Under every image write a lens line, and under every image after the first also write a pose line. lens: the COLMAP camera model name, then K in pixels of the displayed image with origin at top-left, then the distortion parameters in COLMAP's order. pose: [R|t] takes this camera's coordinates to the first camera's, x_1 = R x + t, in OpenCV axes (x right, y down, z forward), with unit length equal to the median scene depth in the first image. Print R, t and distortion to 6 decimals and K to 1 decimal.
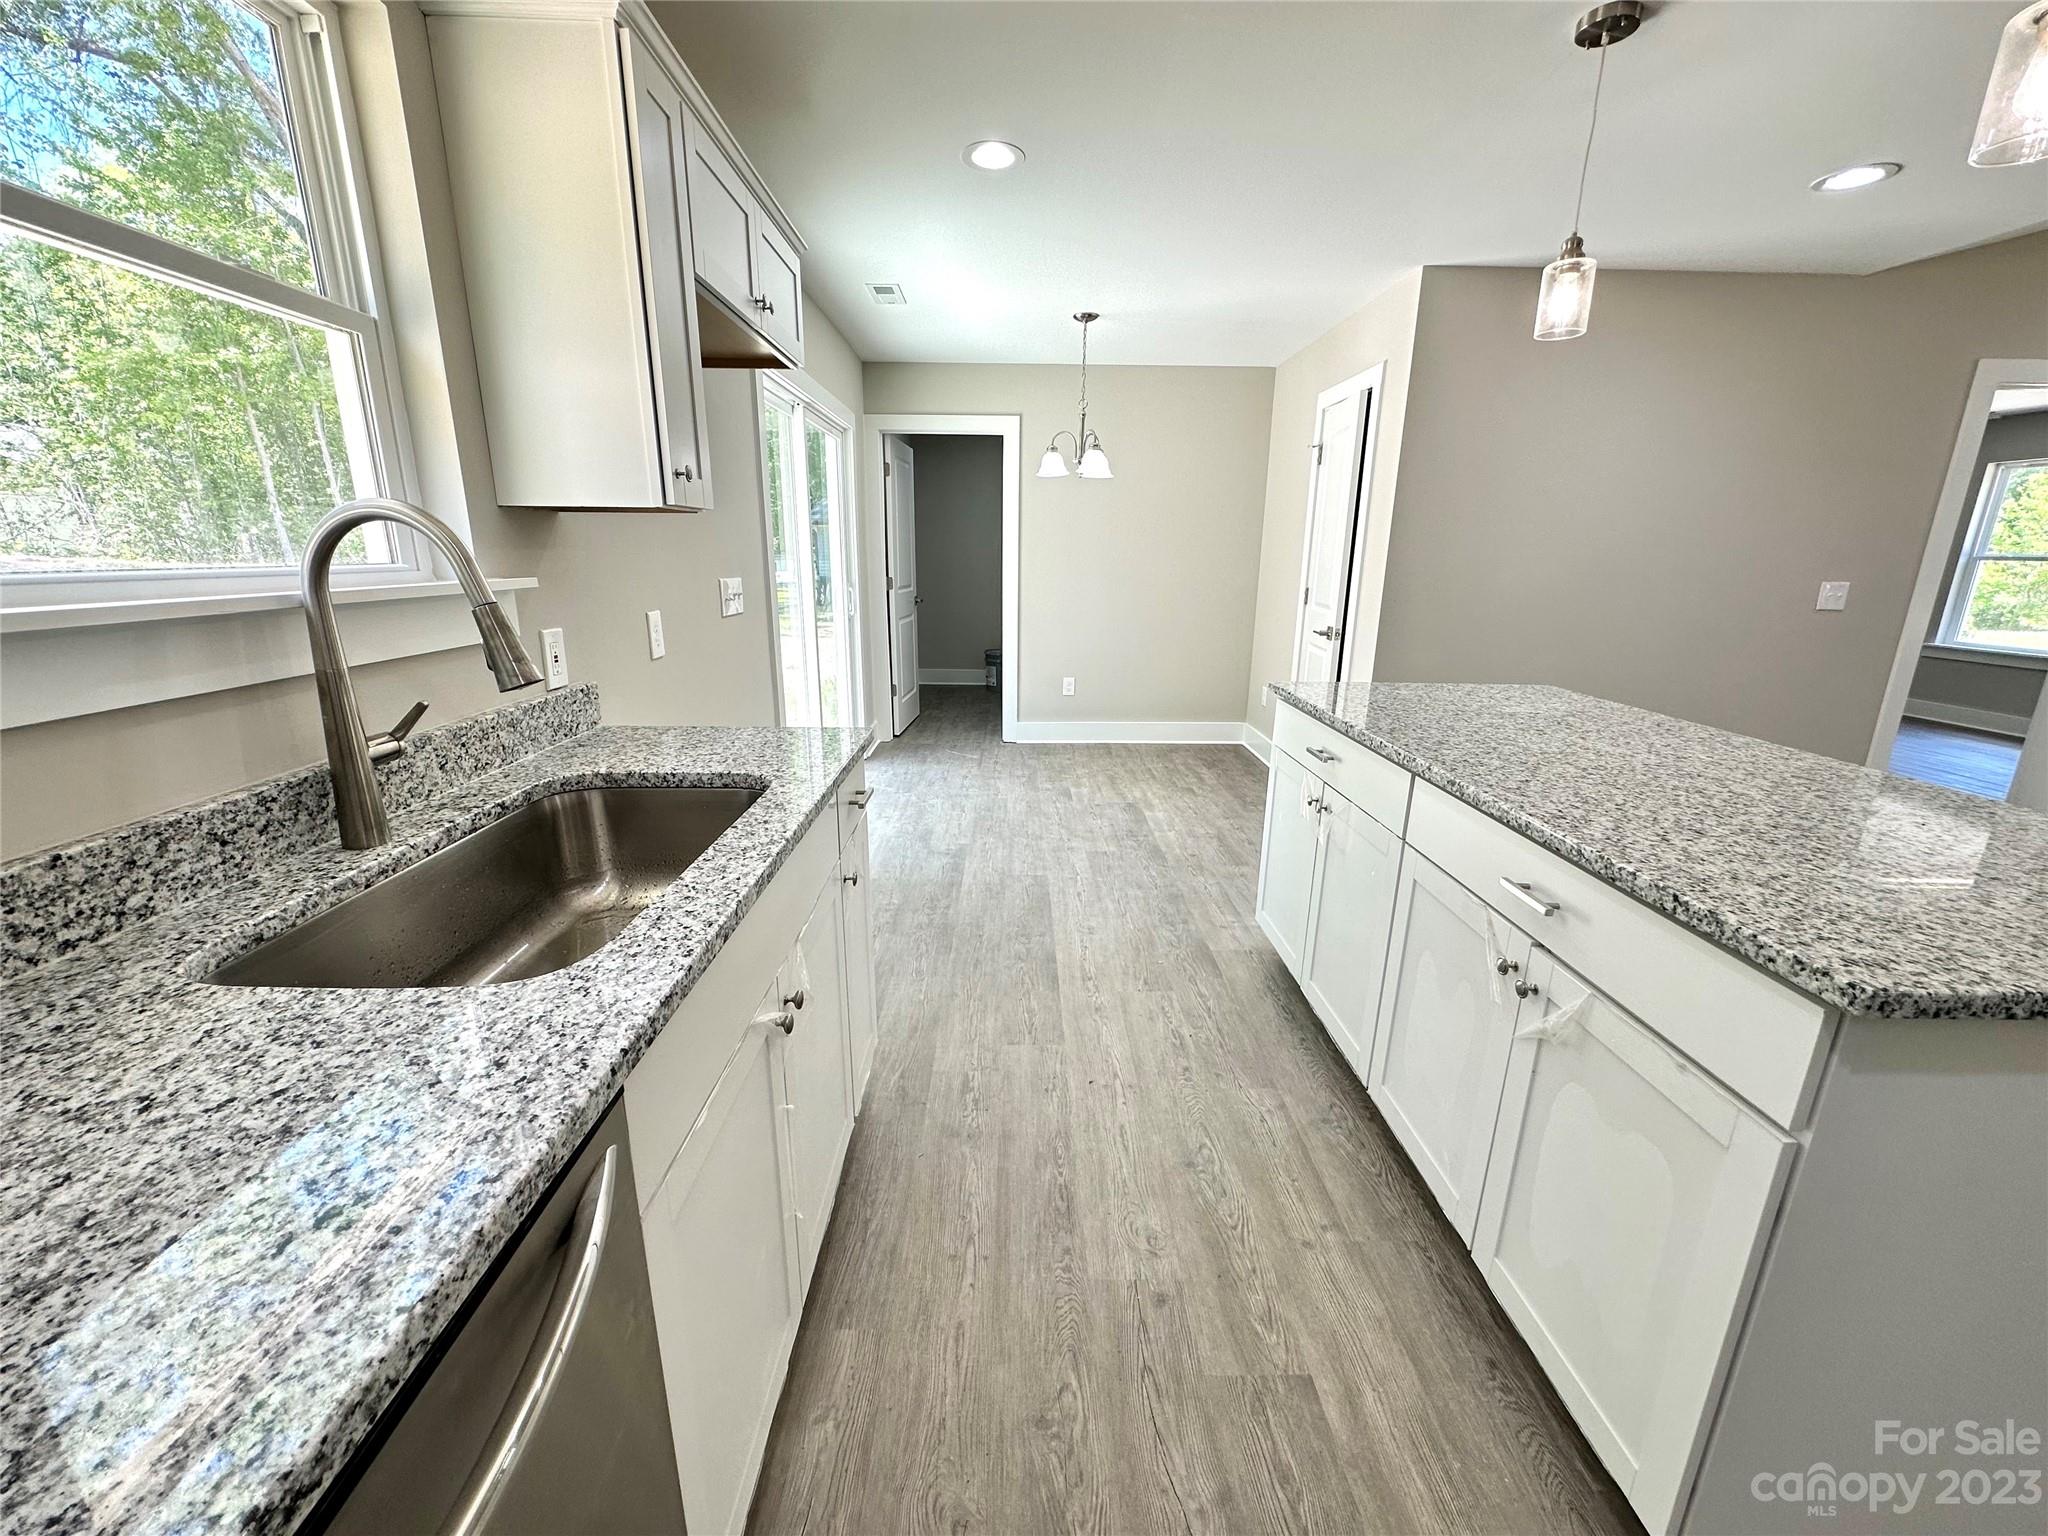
lens RADIAL K [[818.4, 0, 1024.0], [0, 818.4, 768.0], [0, 0, 1]] dist [-0.001136, -0.000132]
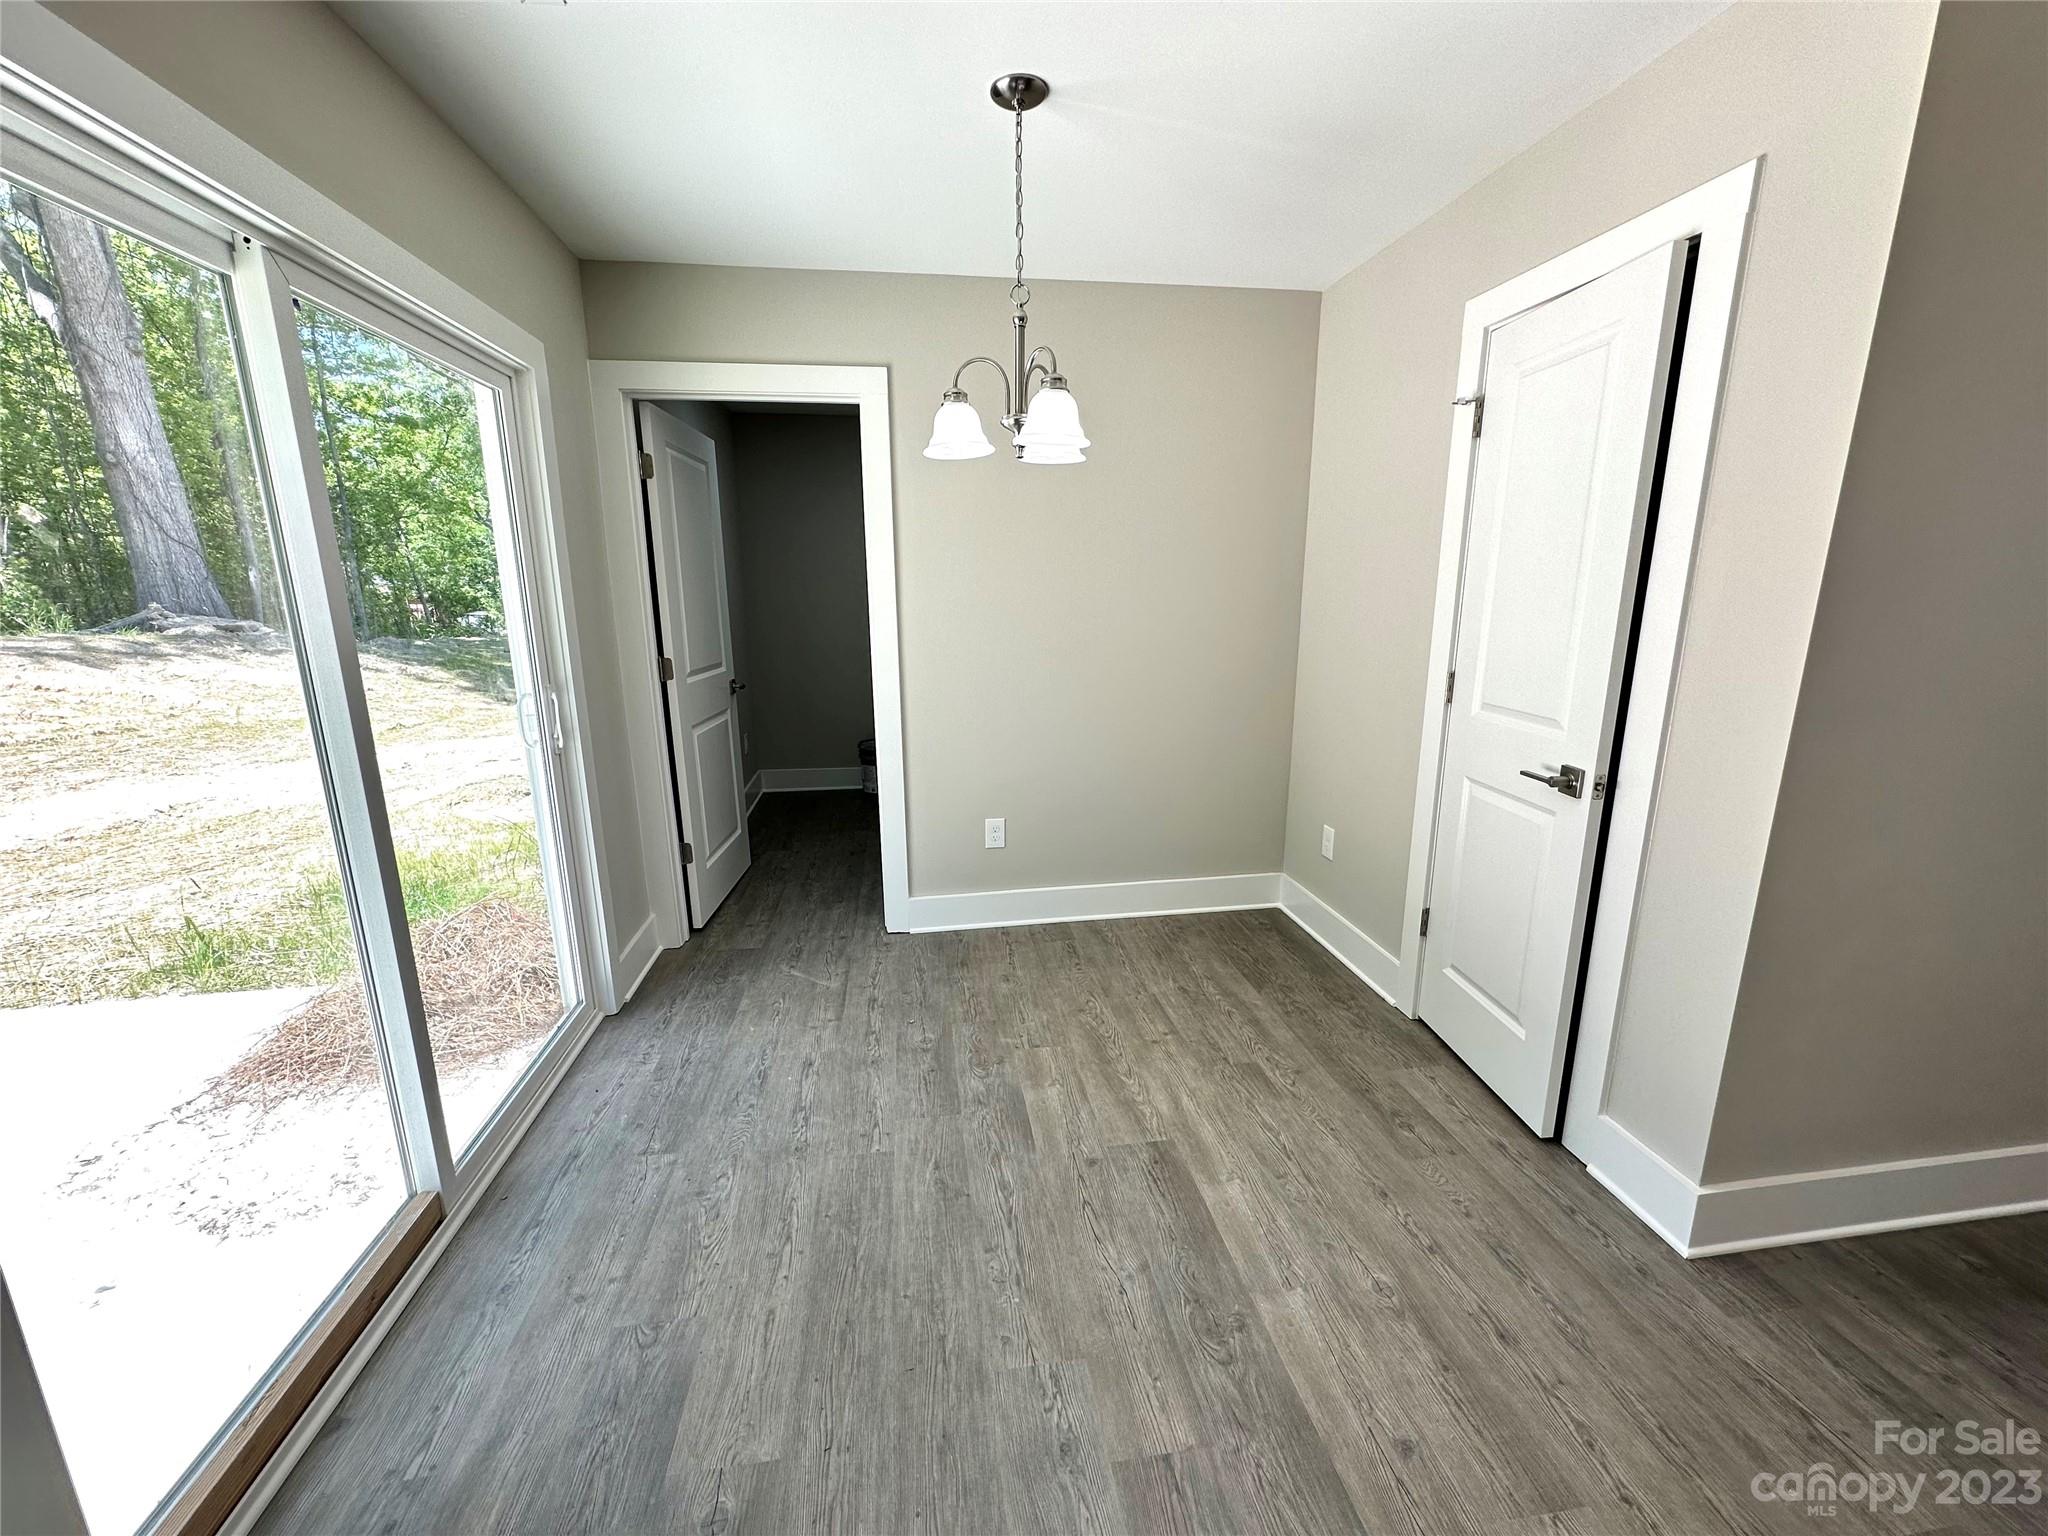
lens RADIAL K [[818.4, 0, 1024.0], [0, 818.4, 768.0], [0, 0, 1]] dist [-0.001136, -0.000132]
pose [[0.990929, -0.047244, 0.125809, 0.004553], [0.052289, 0.997942, -0.037103, -0.142122], [-0.123797, 0.043345, 0.991360, 0.477230]]
